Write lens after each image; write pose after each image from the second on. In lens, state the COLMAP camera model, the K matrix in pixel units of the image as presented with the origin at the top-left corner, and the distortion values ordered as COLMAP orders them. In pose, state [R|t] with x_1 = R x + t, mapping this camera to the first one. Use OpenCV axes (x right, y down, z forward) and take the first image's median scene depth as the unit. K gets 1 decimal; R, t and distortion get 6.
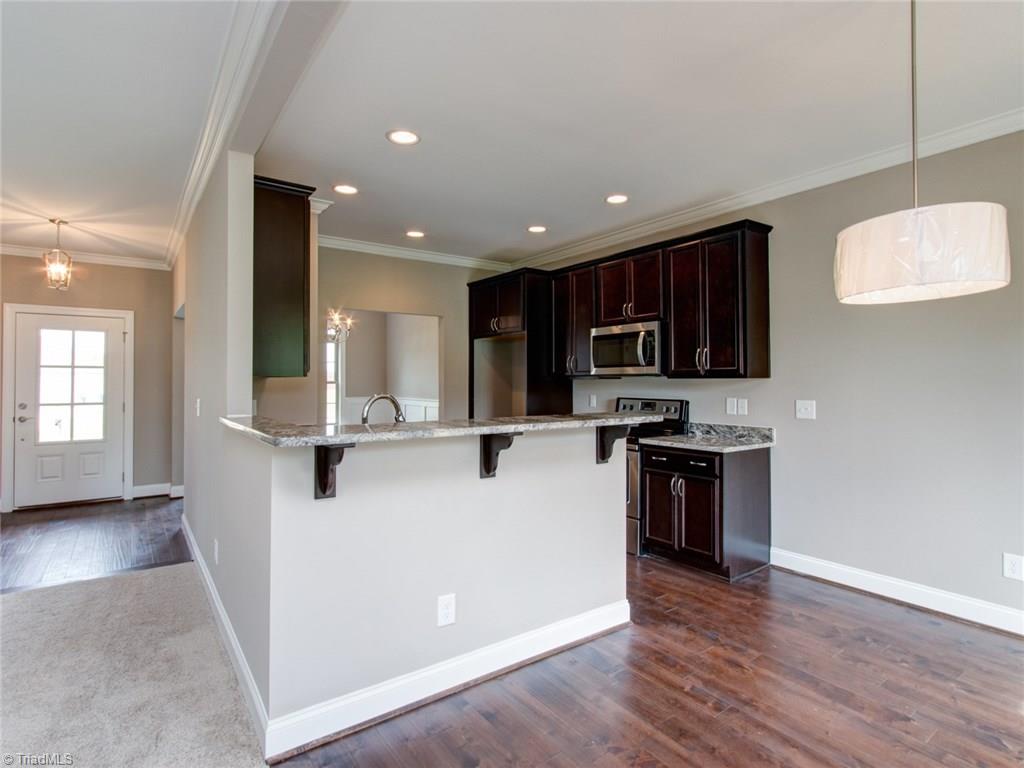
lens RADIAL K [[533.7, 0, 509.2], [0, 533.7, 378.9], [0, 0, 1]] dist [-0.004952, -0.000416]
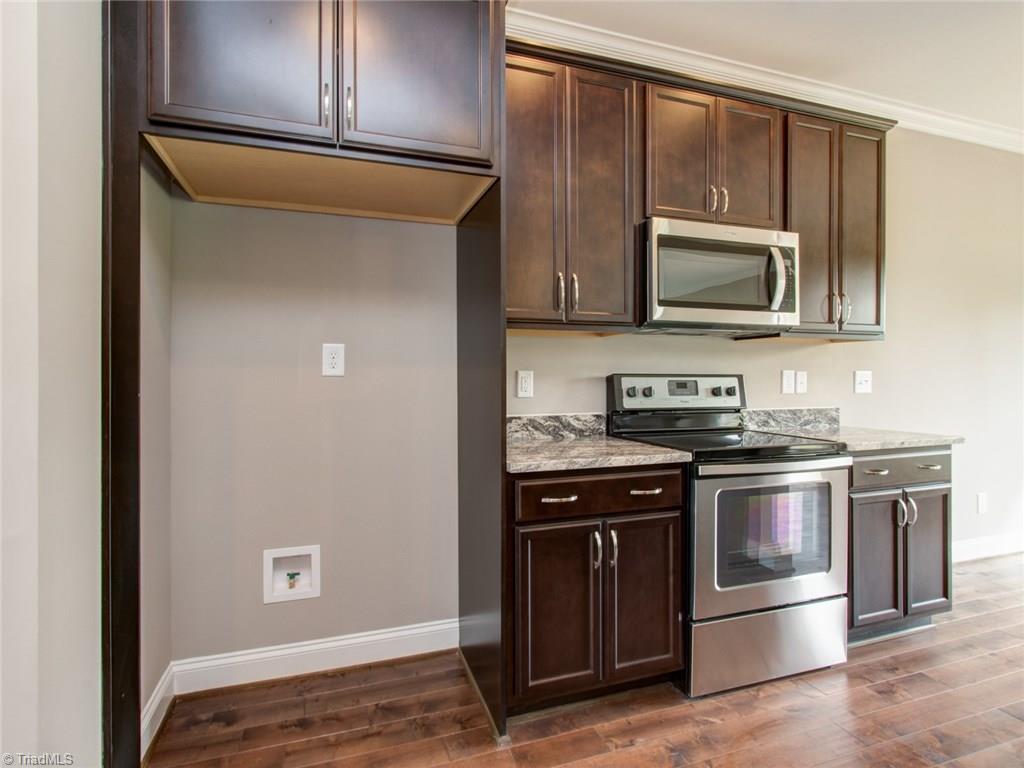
lens RADIAL K [[533.7, 0, 511.6], [0, 533.7, 380.0], [0, 0, 1]] dist [-0.004952, -0.000416]
pose [[0.263217, -0.009493, 0.964690, -0.476441], [-0.007057, 0.999906, 0.011765, 0.057804], [-0.964711, -0.009905, 0.263125, 1.570983]]
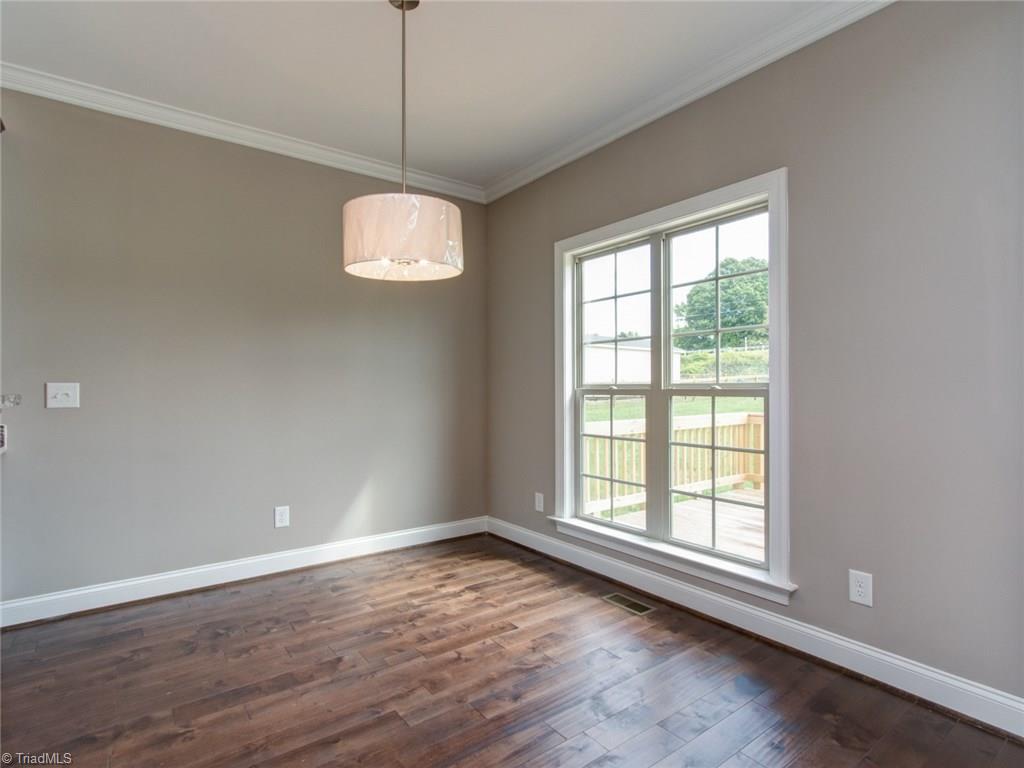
lens RADIAL K [[533.7, 0, 514.2], [0, 533.7, 384.1], [0, 0, 1]] dist [-0.004952, -0.000416]
pose [[-0.045520, 0.007050, 0.998939, -0.262327], [-0.007009, 0.999948, -0.007377, 0.050946], [-0.998939, -0.007337, -0.045468, 0.479177]]
